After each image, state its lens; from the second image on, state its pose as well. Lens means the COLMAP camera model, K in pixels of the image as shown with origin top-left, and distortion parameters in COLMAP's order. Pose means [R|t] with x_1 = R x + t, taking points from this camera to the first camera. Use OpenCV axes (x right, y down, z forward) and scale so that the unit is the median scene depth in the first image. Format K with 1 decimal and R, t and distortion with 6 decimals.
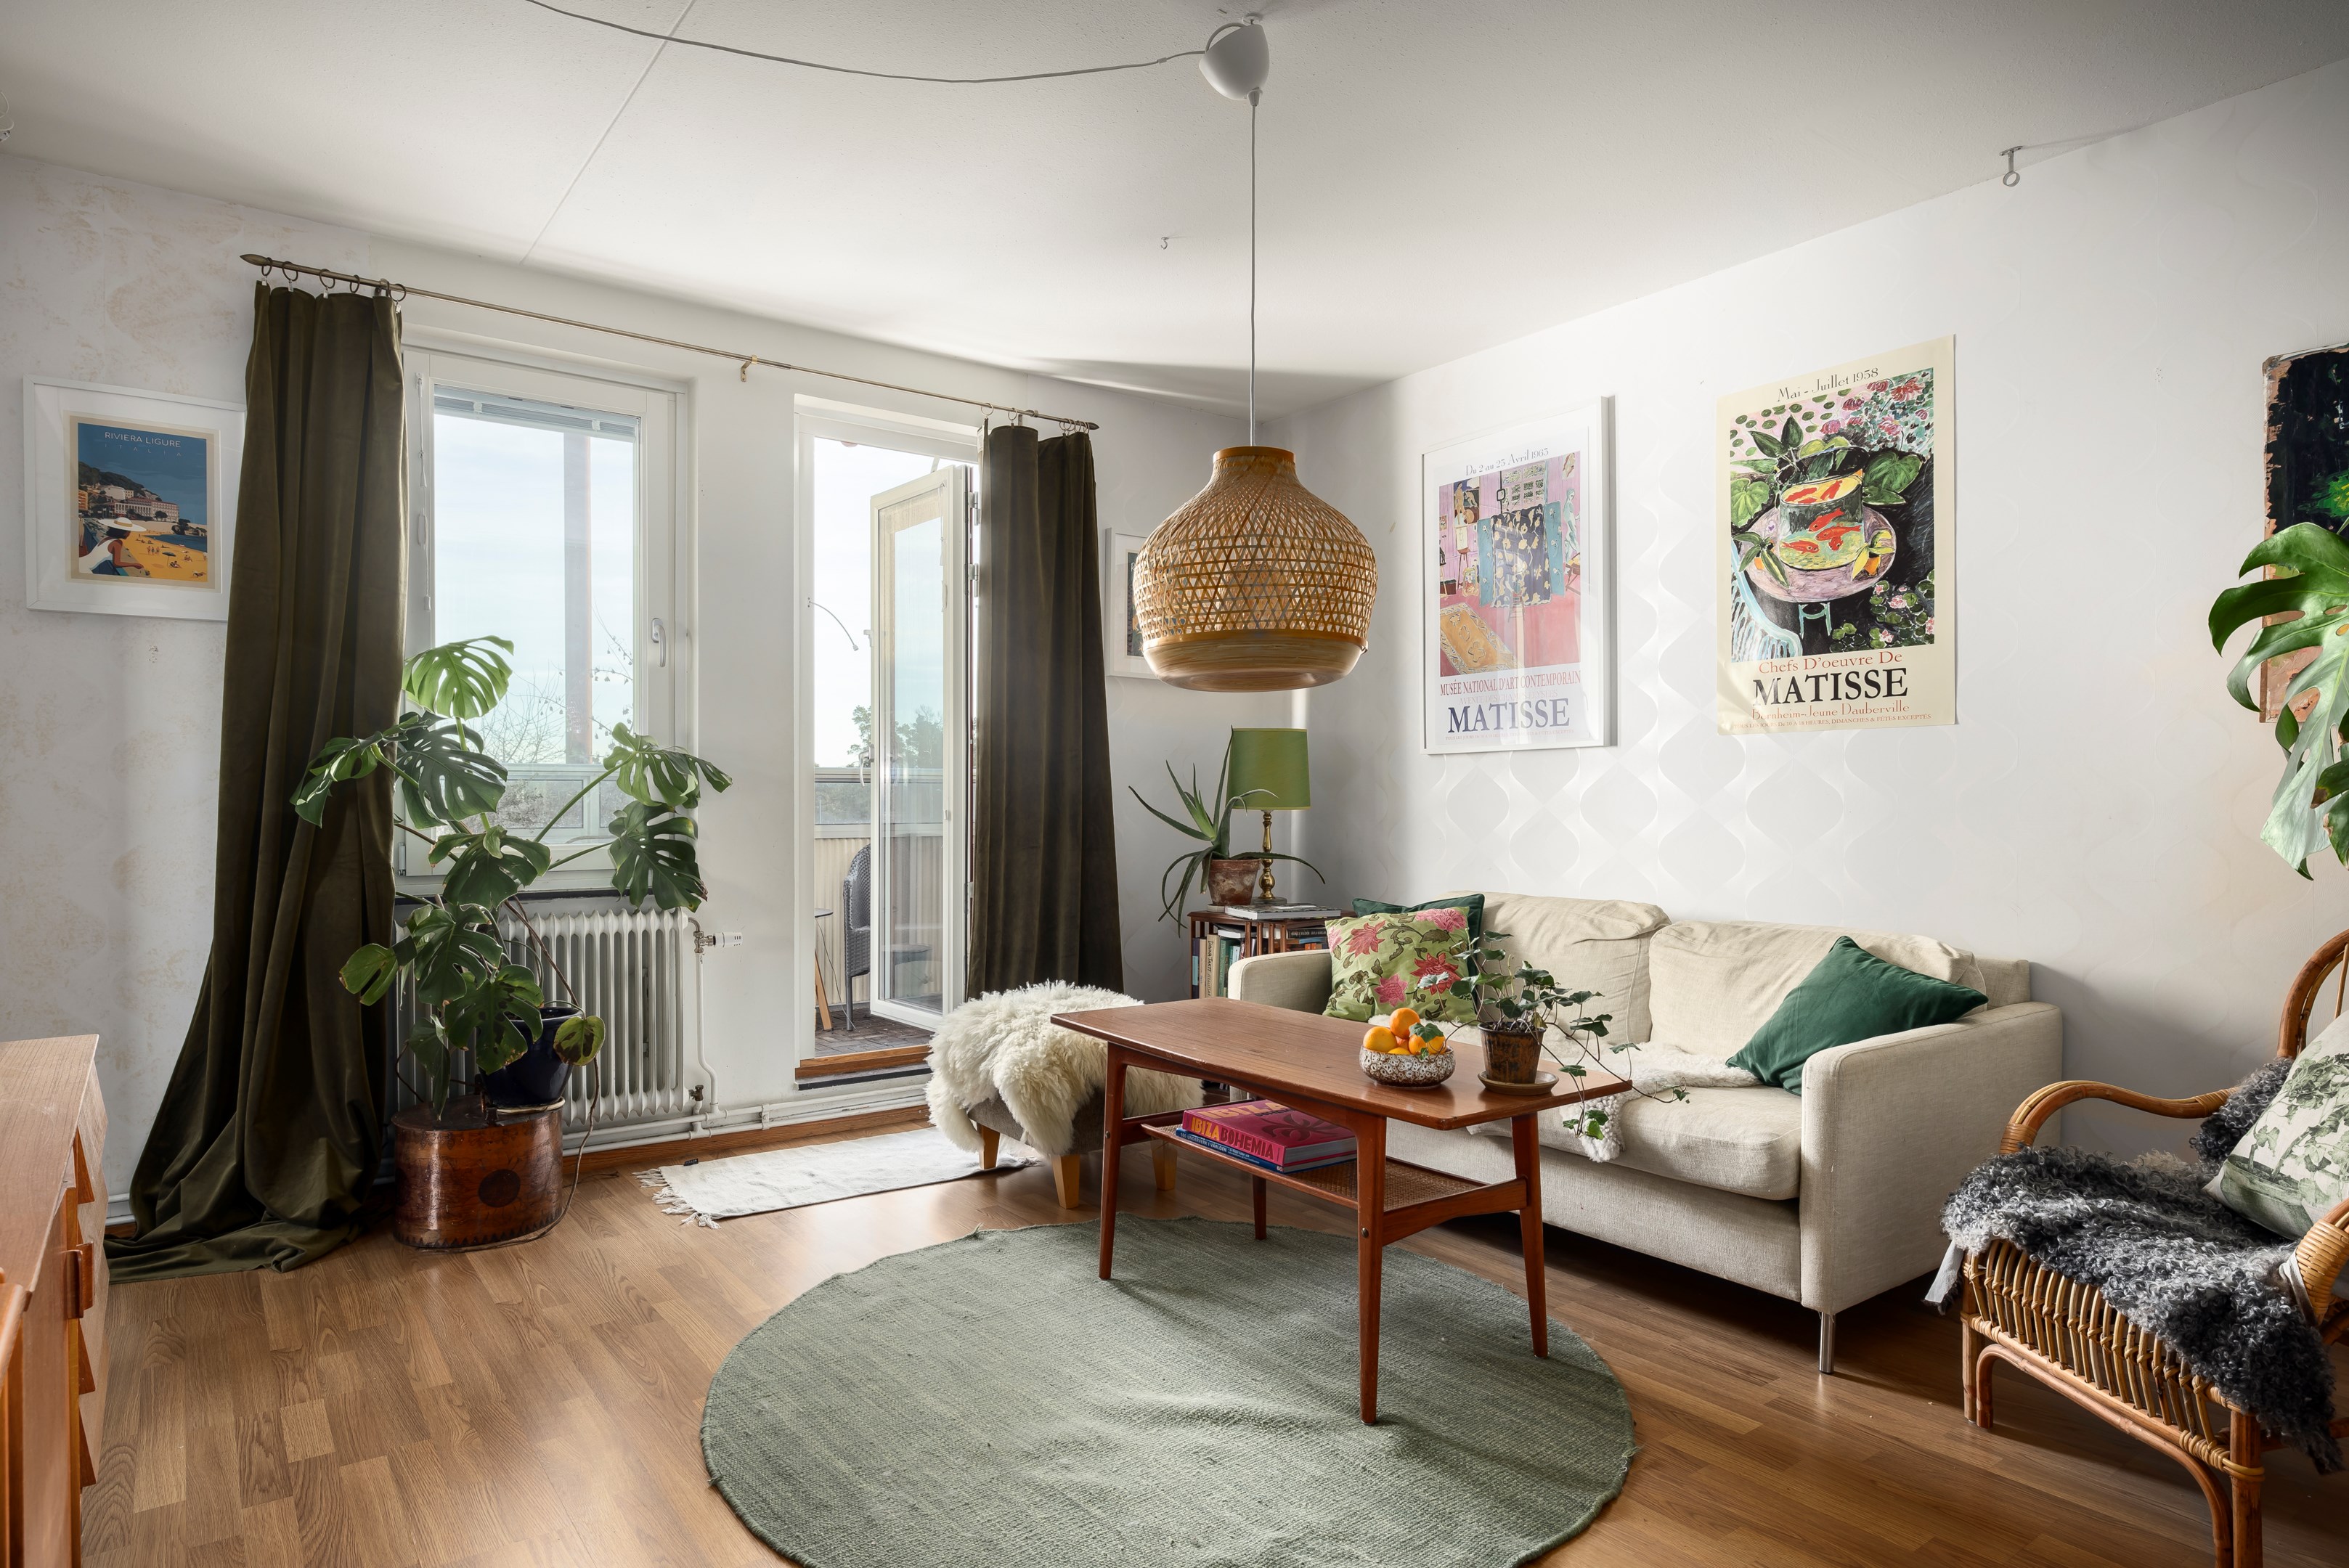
lens RADIAL K [[1294.6, 0, 1171.6], [0, 1294.6, 797.6], [0, 0, 1]] dist [-0.003481, 0.000028]
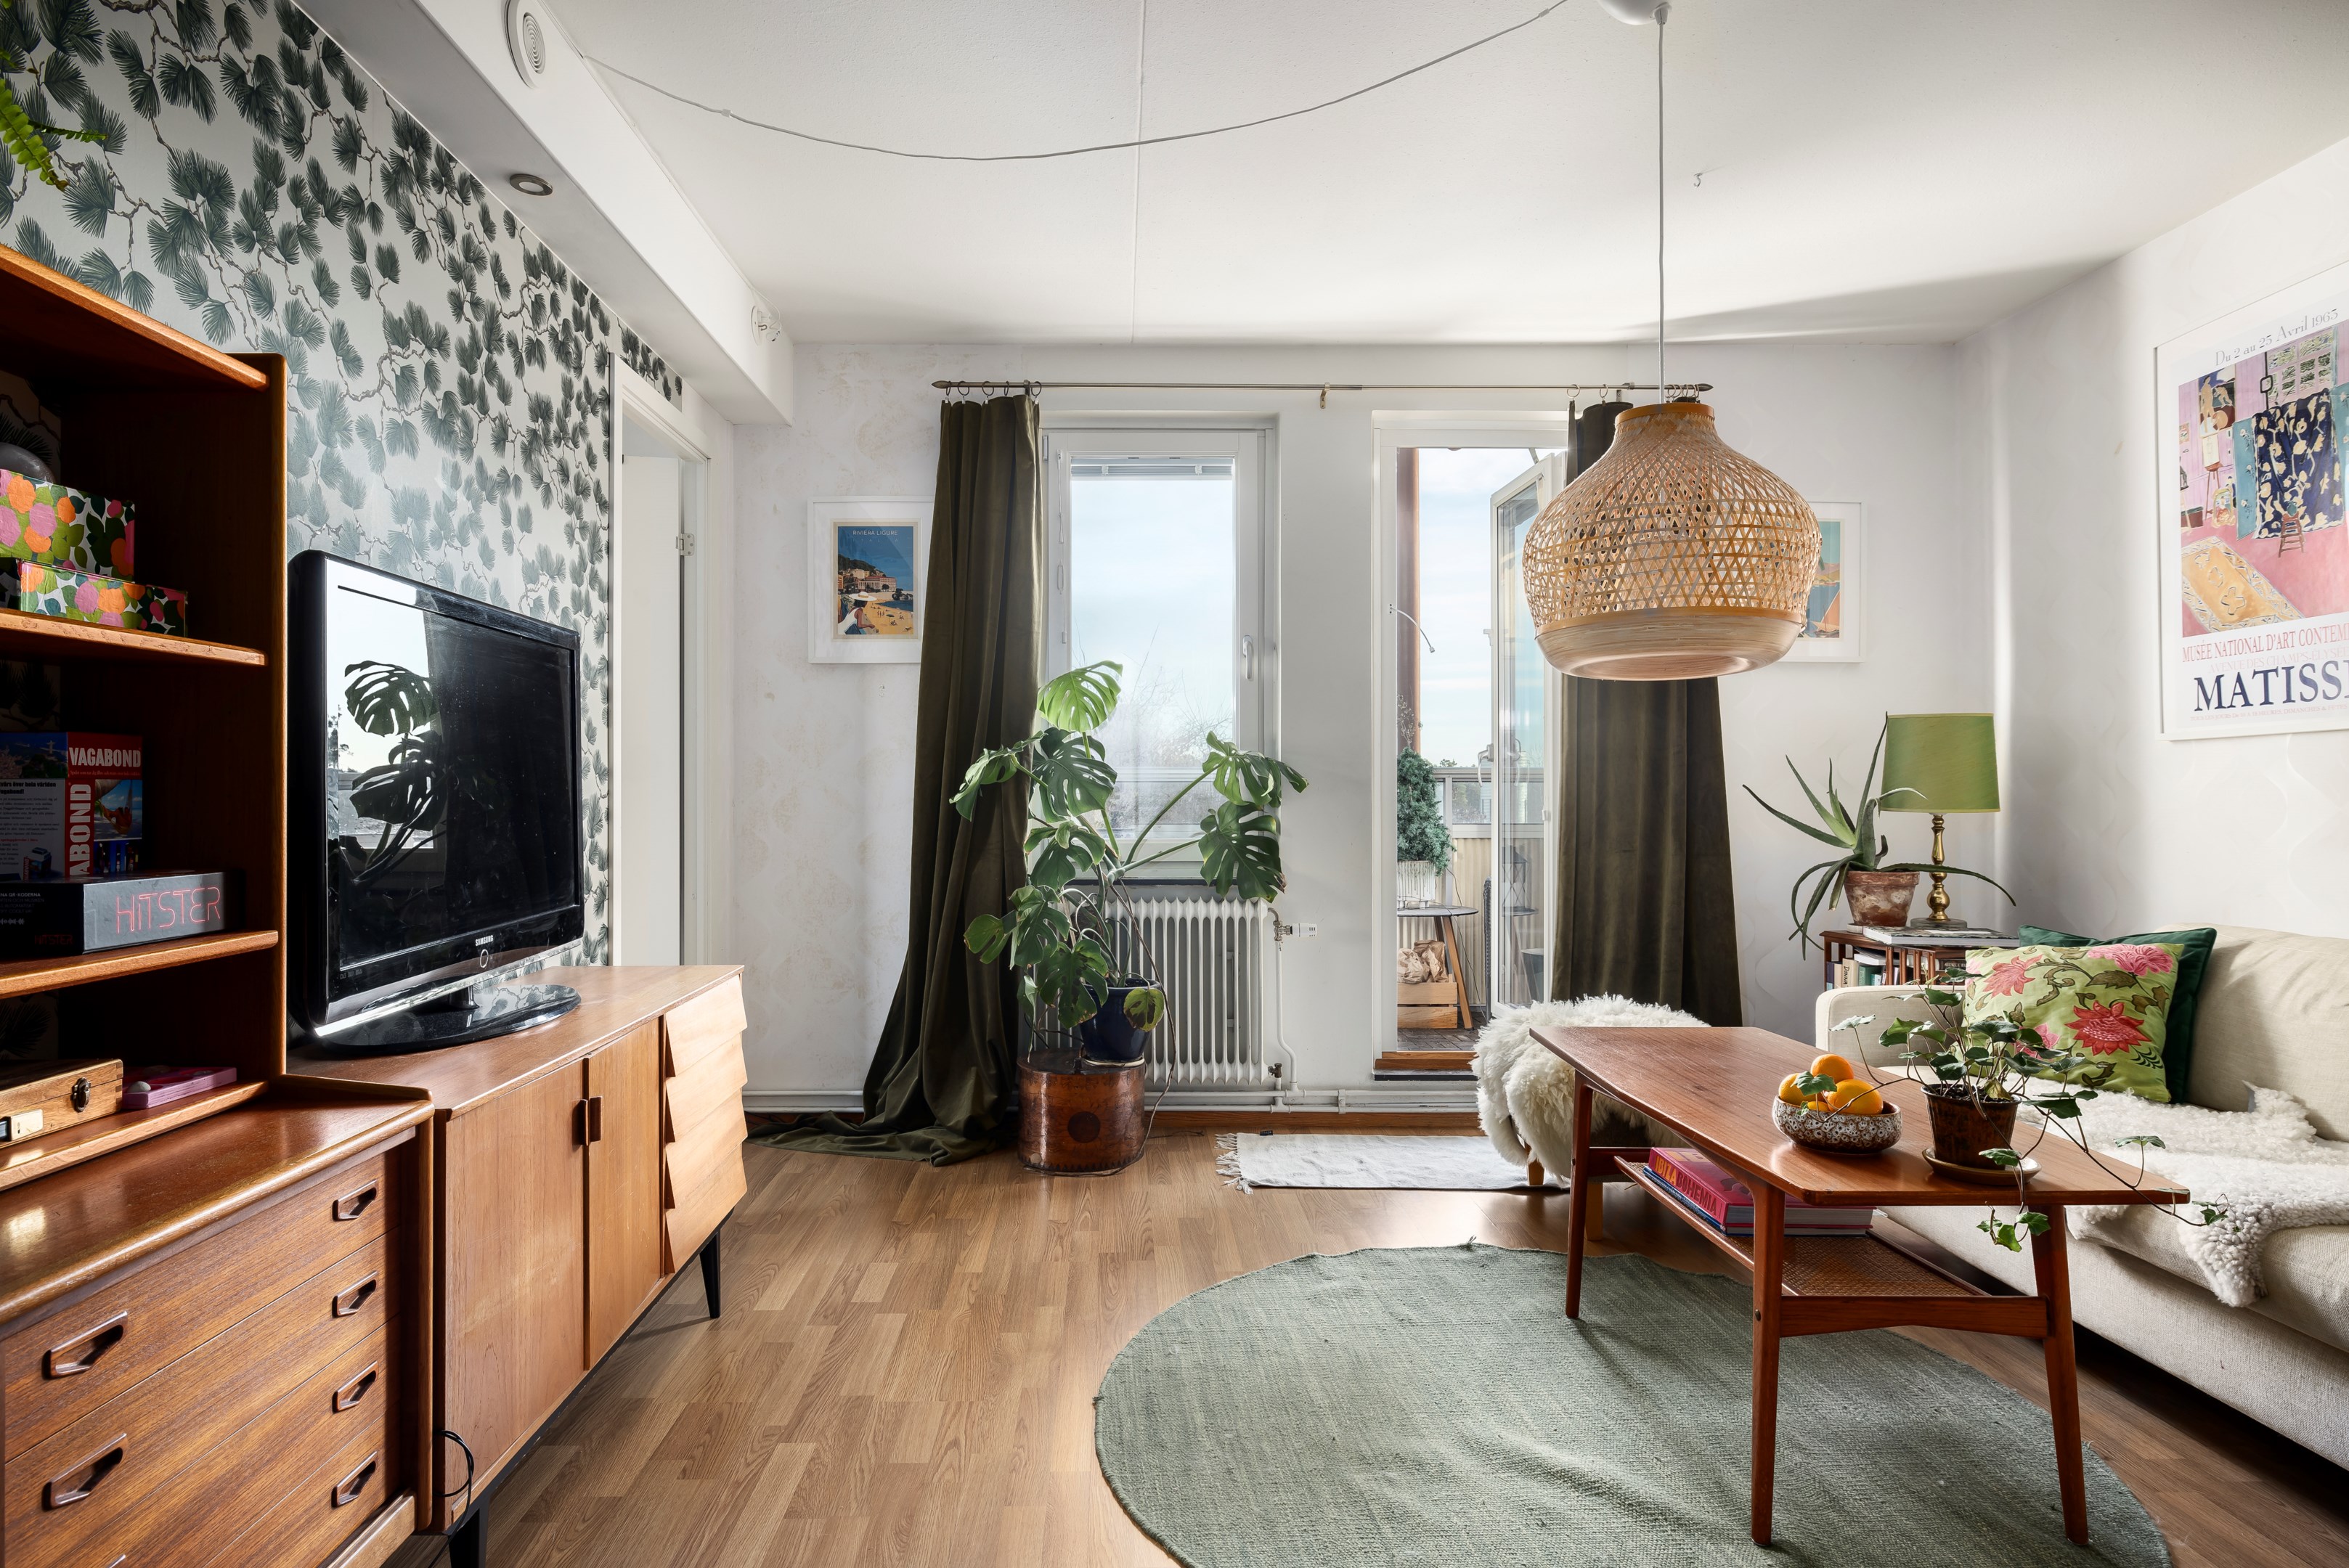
lens RADIAL K [[1294.6, 0, 1117.0], [0, 1294.6, 775.1], [0, 0, 1]] dist [-0.003481, 0.000028]
pose [[0.817603, -0.009538, -0.575703, 0.168999], [0.000023, 0.999863, -0.016534, -0.000955], [0.575782, 0.013505, 0.817492, 0.037763]]
